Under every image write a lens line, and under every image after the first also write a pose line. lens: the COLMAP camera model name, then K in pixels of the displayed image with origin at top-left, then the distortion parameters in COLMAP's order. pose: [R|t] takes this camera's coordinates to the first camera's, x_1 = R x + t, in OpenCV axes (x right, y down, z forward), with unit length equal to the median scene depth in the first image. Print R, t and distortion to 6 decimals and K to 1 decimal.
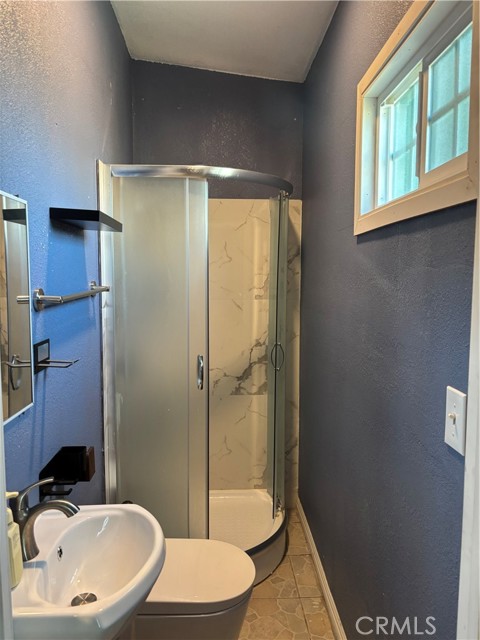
lens RADIAL K [[491.0, 0, 240.0], [0, 491.0, 320.0], [0, 0, 1]] dist [0.072919, -0.079074]
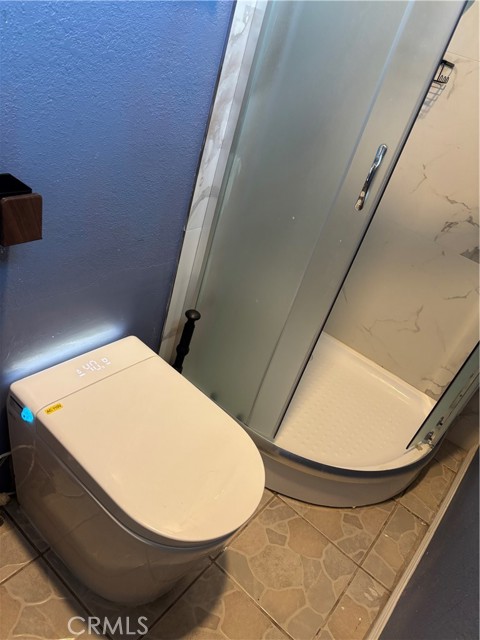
lens RADIAL K [[507.5, 0, 239.8], [0, 507.5, 309.7], [0, 0, 1]] dist [0.004380, 0.000350]
pose [[0.733821, 0.506509, -0.452719, 0.116456], [-0.312560, 0.843413, 0.436990, 0.023738], [0.603169, -0.179171, 0.777229, 0.380452]]
